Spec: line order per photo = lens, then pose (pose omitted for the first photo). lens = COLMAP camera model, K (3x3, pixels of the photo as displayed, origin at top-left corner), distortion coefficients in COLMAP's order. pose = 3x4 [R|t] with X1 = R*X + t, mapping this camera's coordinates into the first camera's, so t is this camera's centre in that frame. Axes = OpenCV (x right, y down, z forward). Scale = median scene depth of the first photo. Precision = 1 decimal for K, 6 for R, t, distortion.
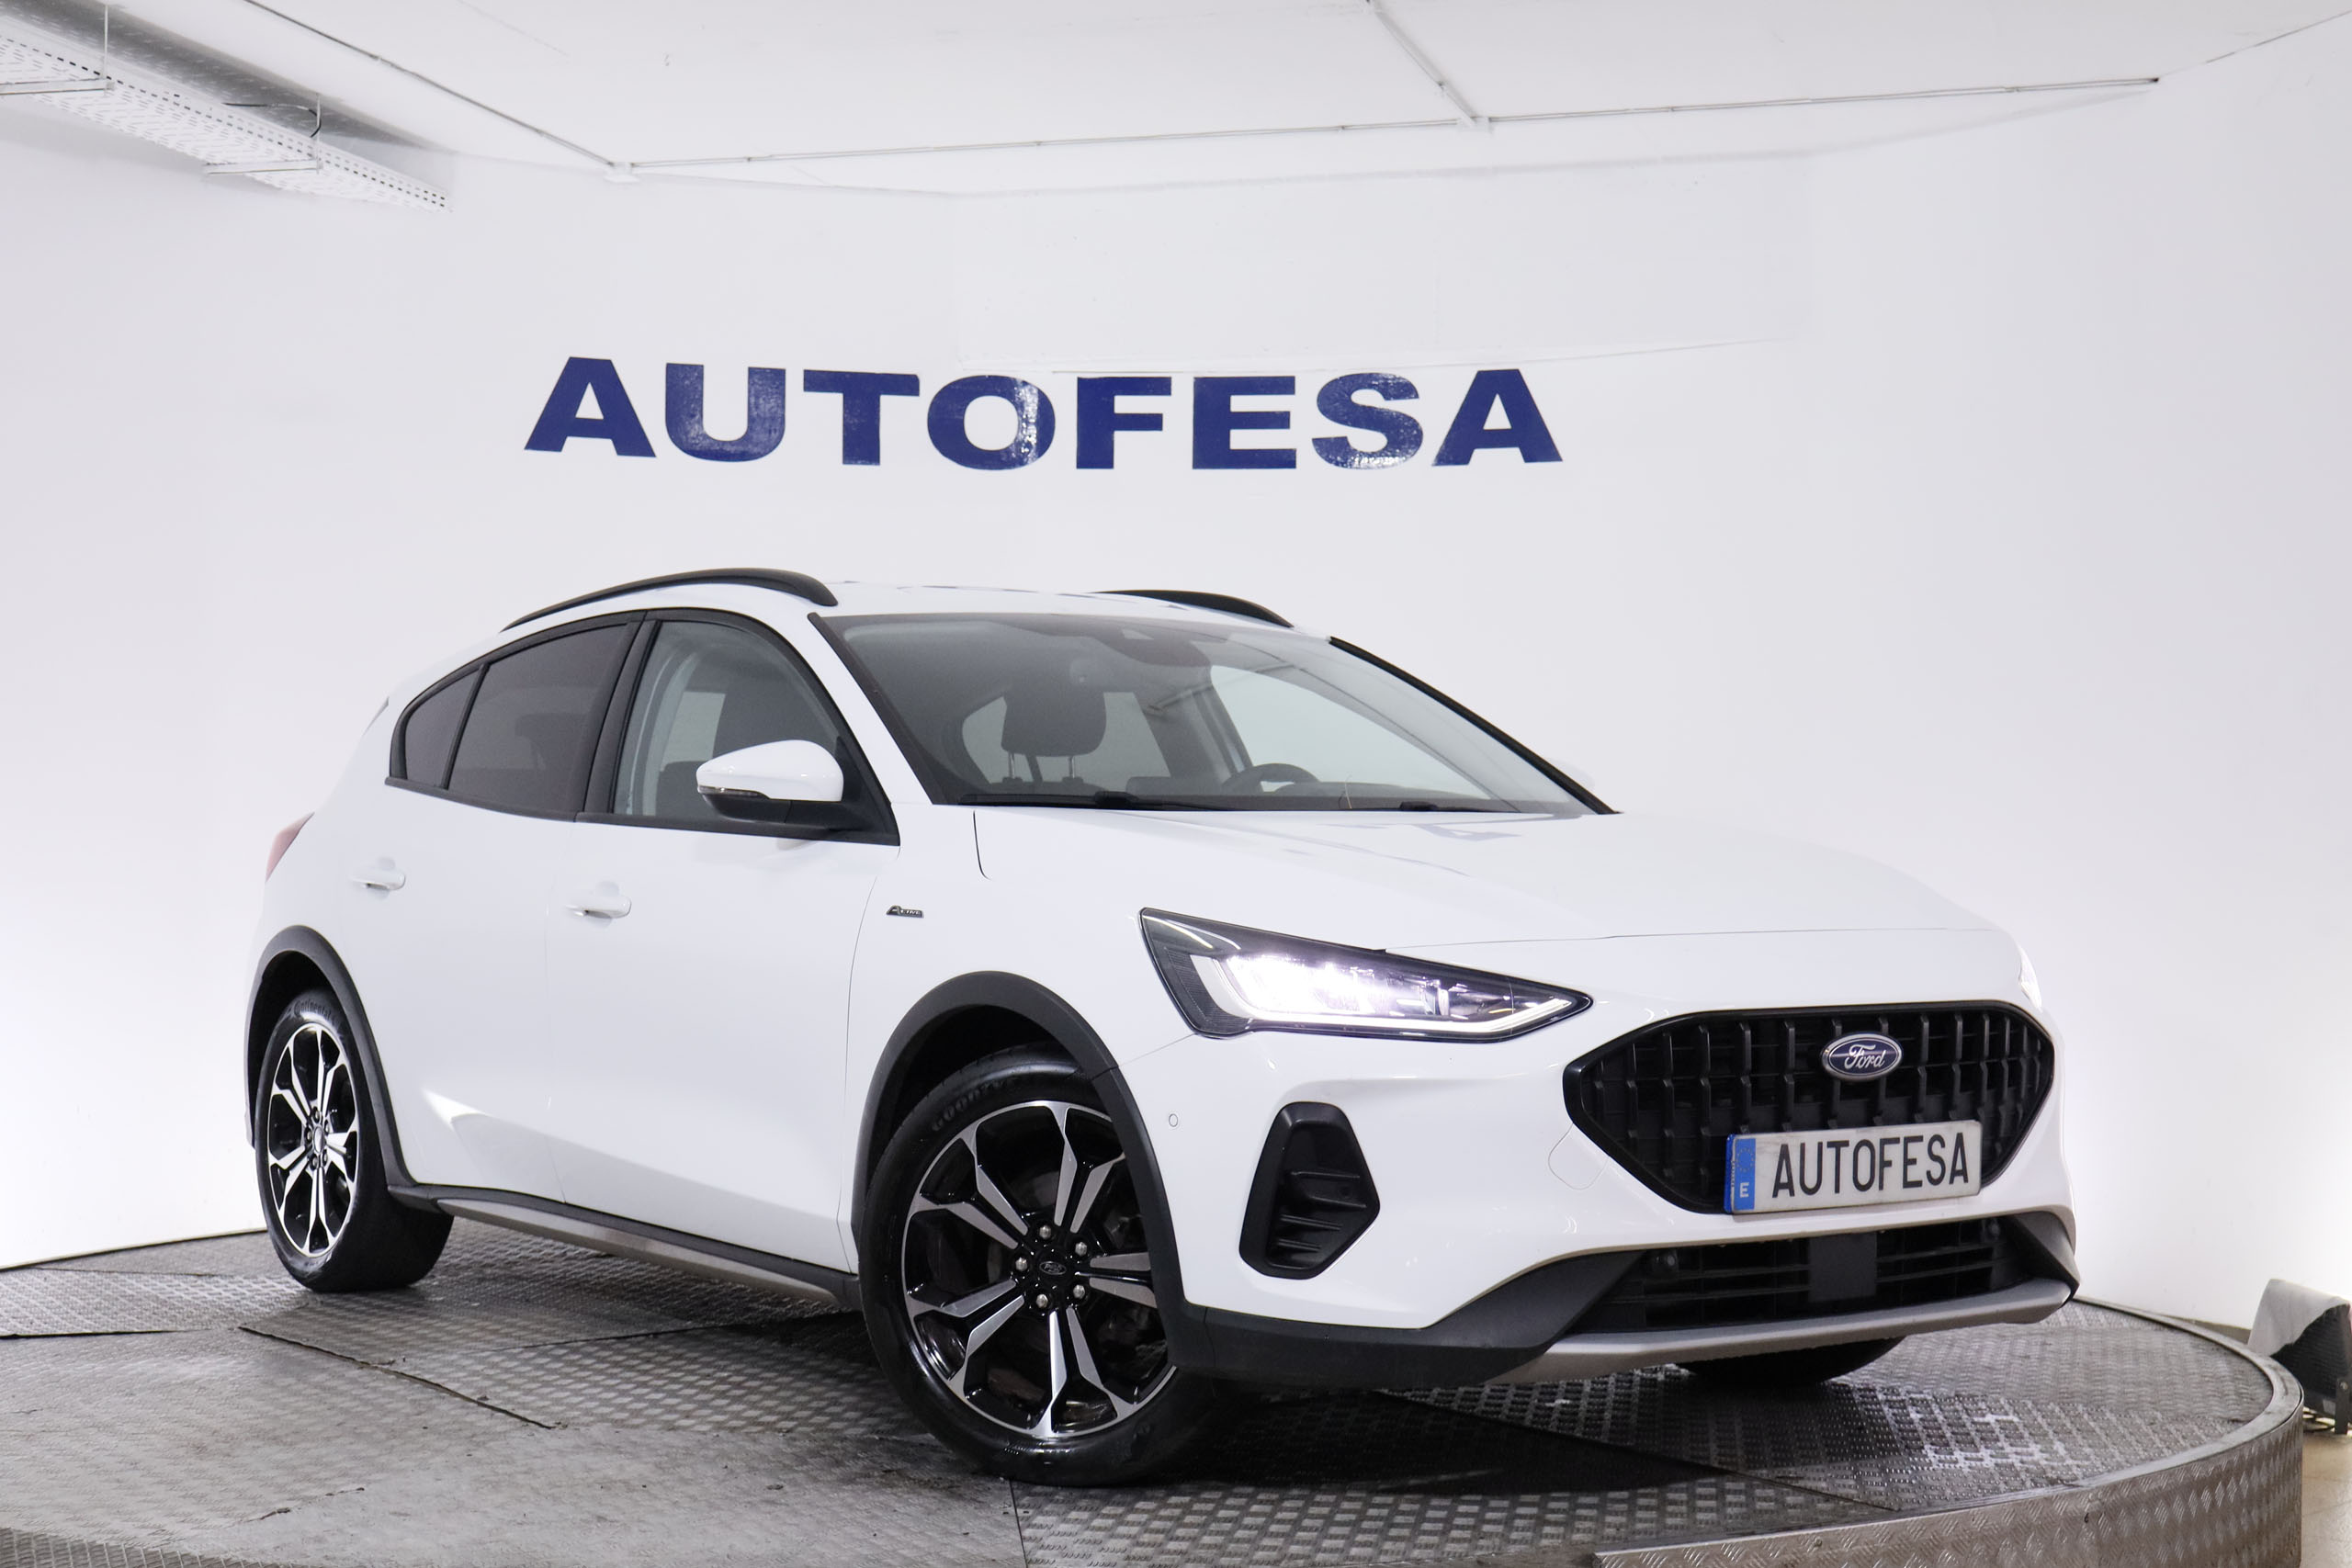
lens RADIAL K [[3855.1, 0, 1251.2], [0, 3855.1, 774.7], [0, 0, 1]] dist [-0.005767, 0.000000]
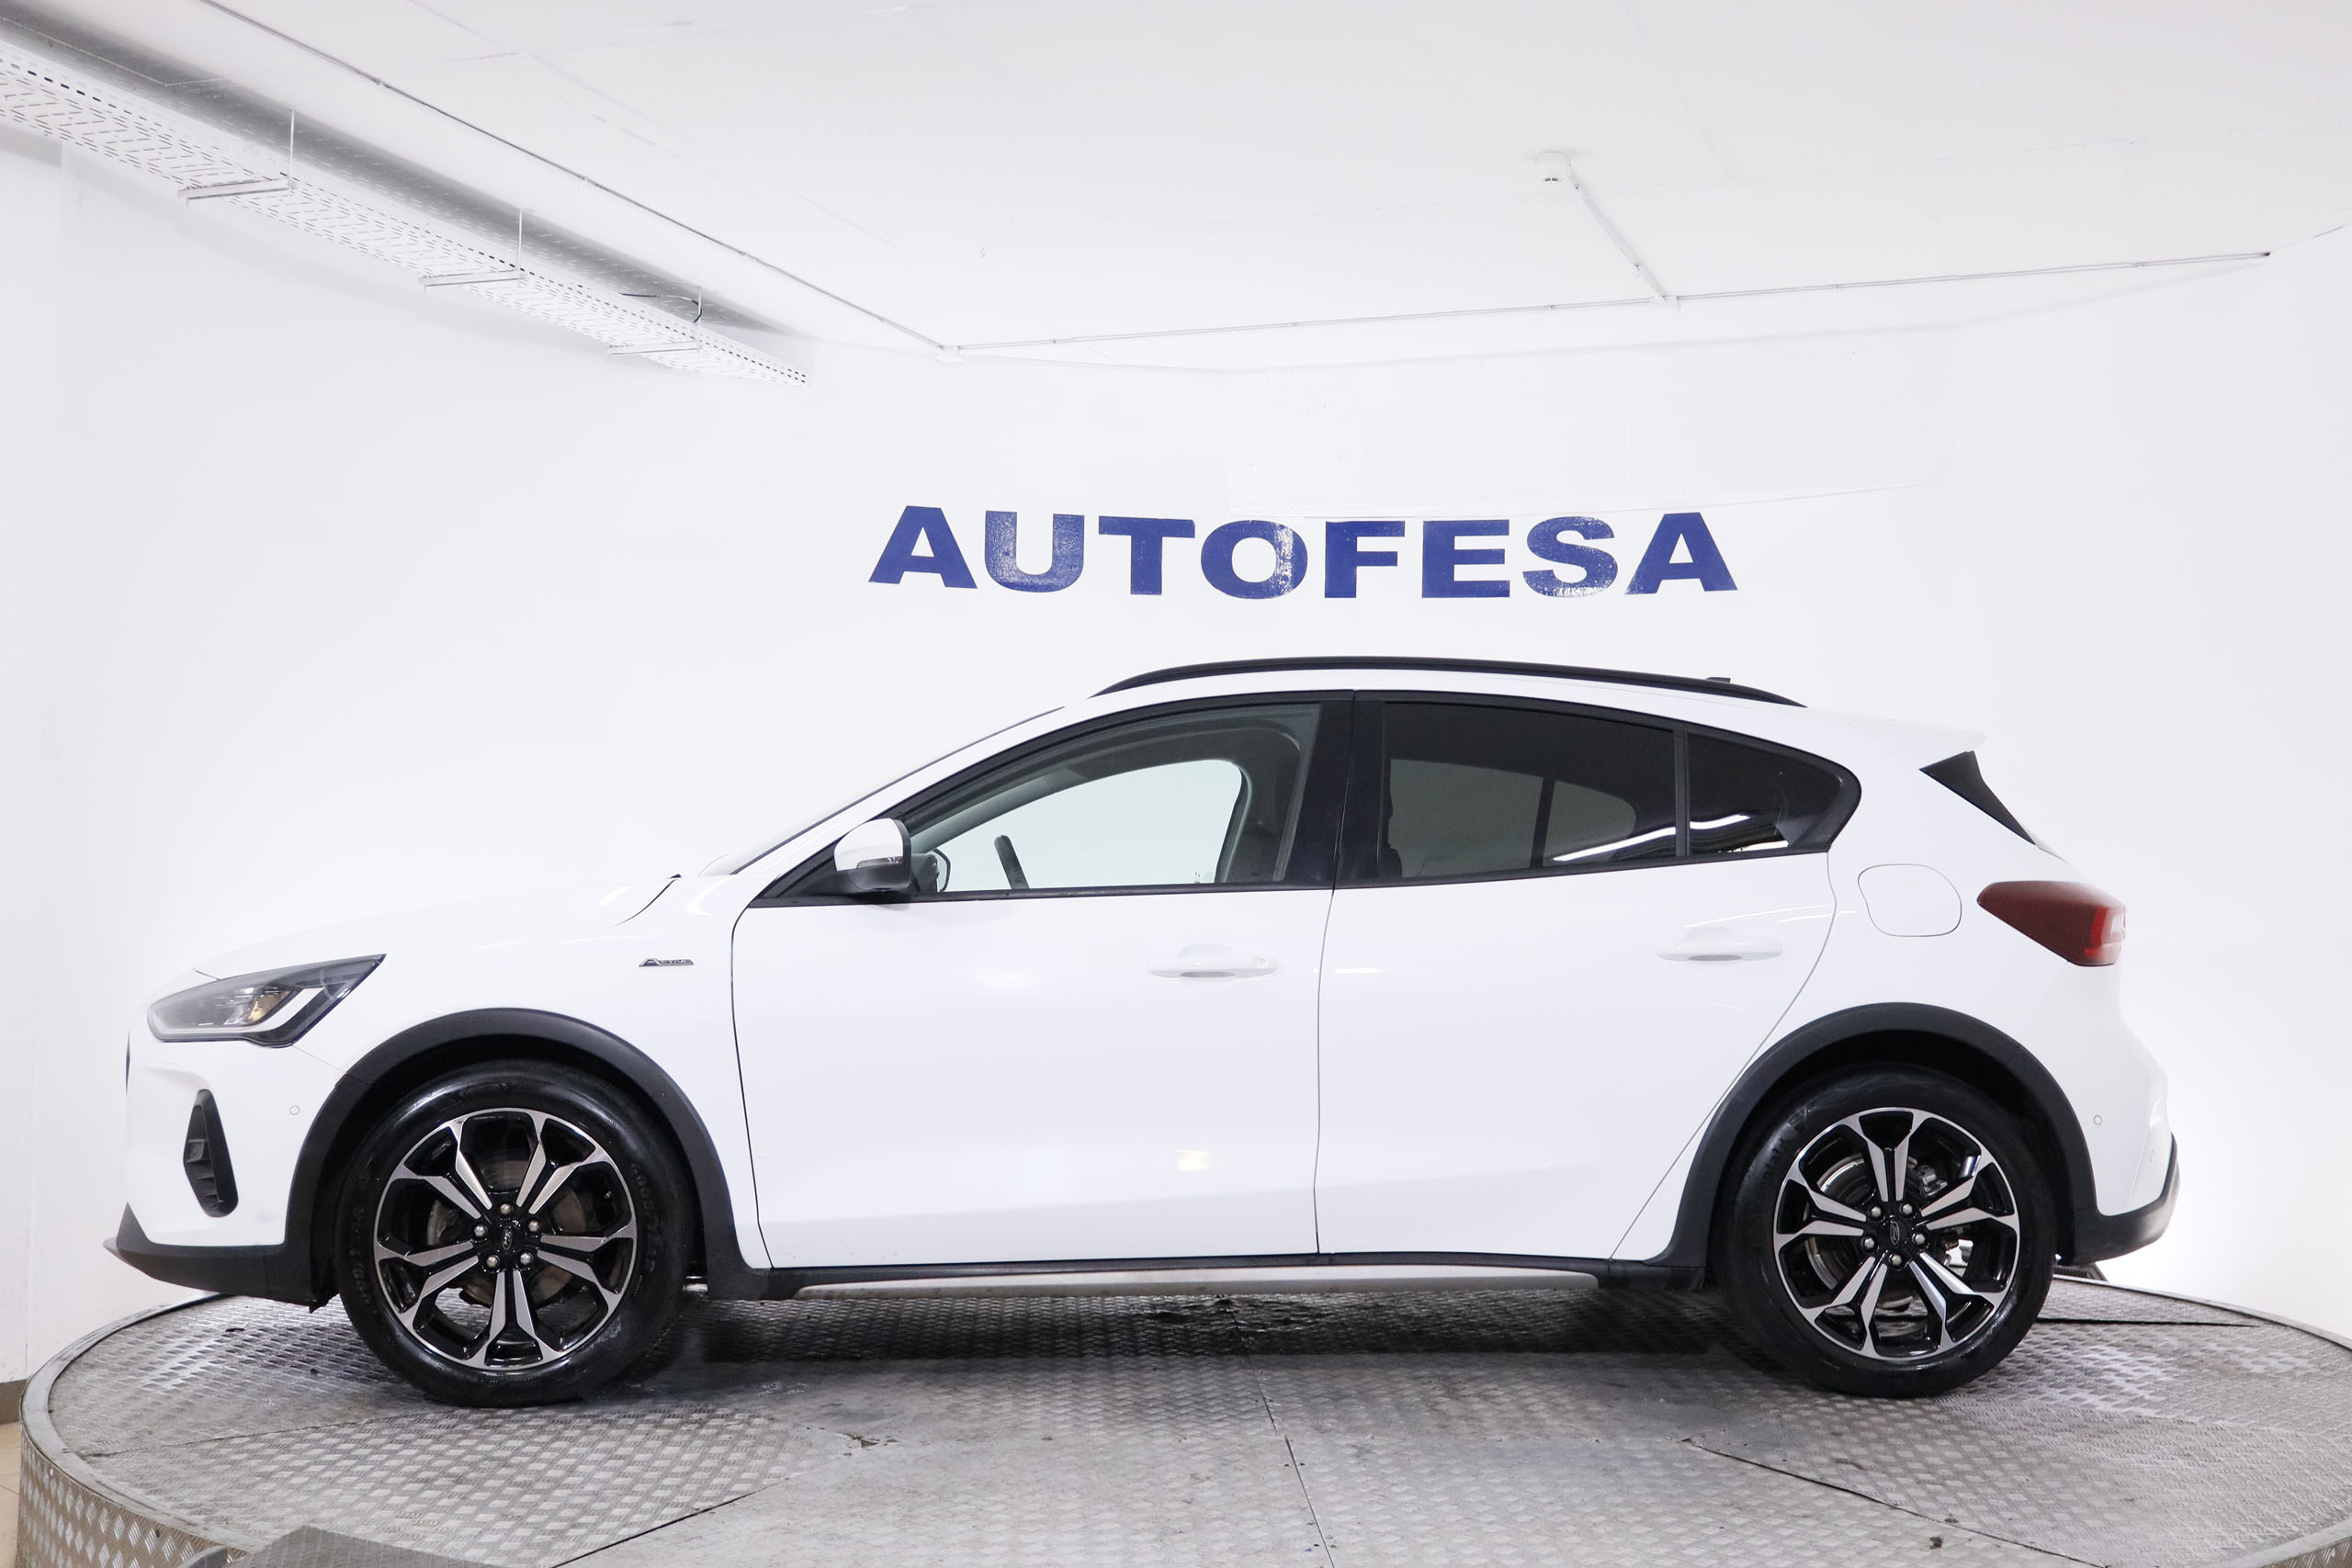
lens RADIAL K [[2889.7, 0, 1196.1], [0, 2889.7, 752.9], [0, 0, 1]] dist [0.014112, 0.000000]
pose [[0.995906, 0.002750, -0.090352, -0.004072], [-0.005983, 0.999351, -0.035533, 0.000853], [0.090196, 0.035928, 0.995276, 0.106932]]
